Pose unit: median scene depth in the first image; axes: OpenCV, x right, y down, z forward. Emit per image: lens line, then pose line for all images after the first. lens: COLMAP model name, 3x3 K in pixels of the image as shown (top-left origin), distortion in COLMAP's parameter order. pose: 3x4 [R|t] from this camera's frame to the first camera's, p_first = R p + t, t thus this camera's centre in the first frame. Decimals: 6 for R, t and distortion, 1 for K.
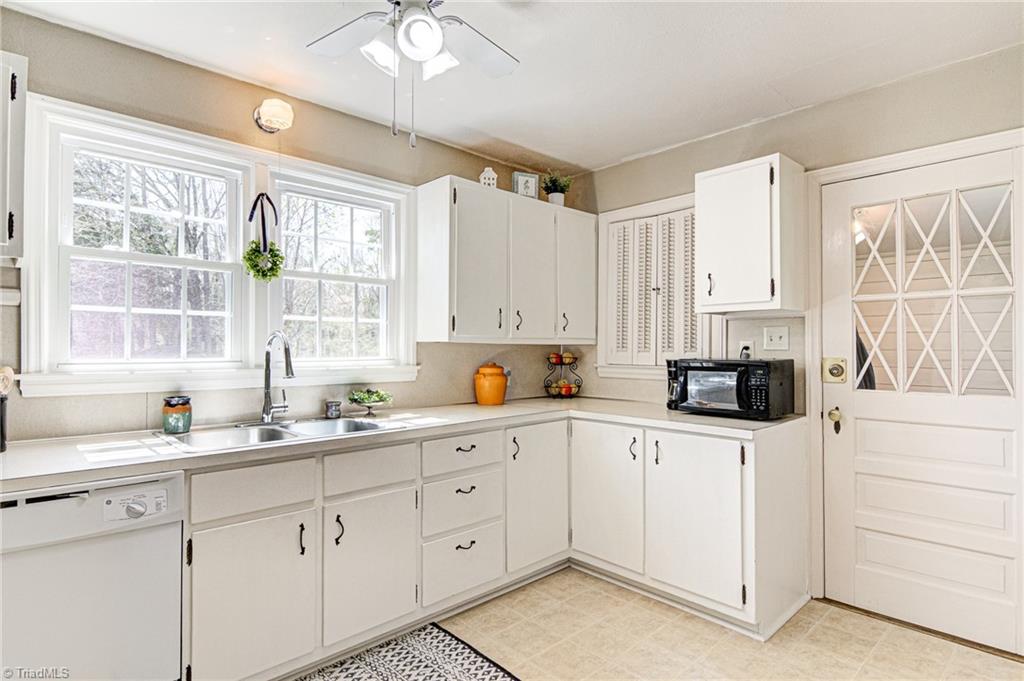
lens RADIAL K [[544.0, 0, 514.3], [0, 544.0, 340.6], [0, 0, 1]] dist [0.000747, -0.001289]
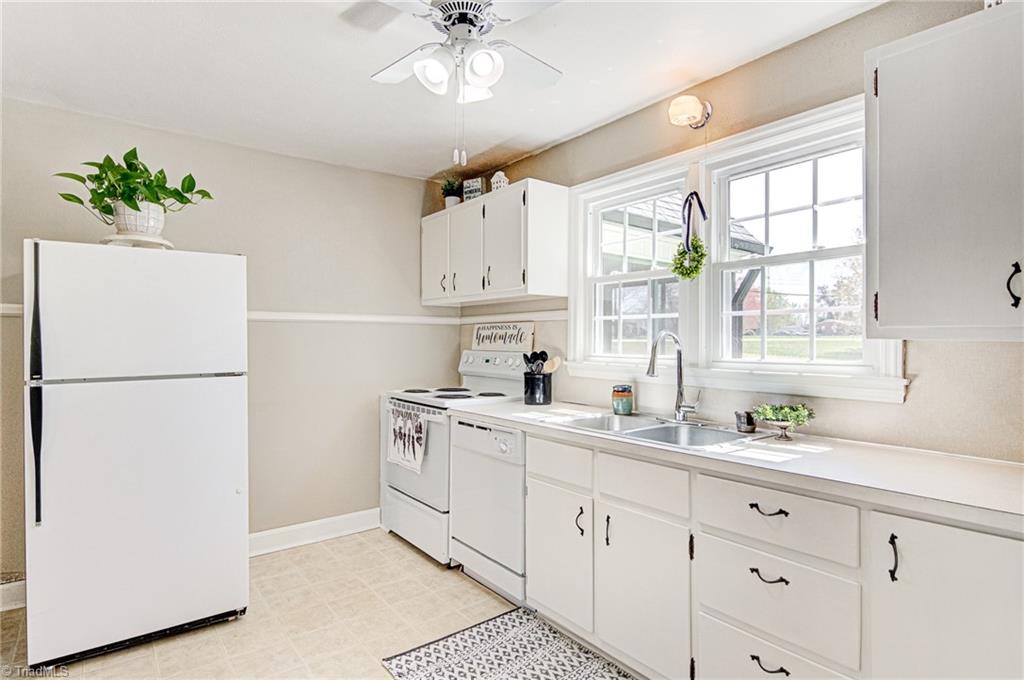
lens RADIAL K [[544.0, 0, 514.3], [0, 544.0, 340.1], [0, 0, 1]] dist [0.000747, -0.001289]
pose [[-0.107224, -0.005761, -0.994218, 0.572744], [0.006801, 0.999956, -0.006528, 0.005345], [0.994212, -0.007462, -0.107180, 0.789152]]
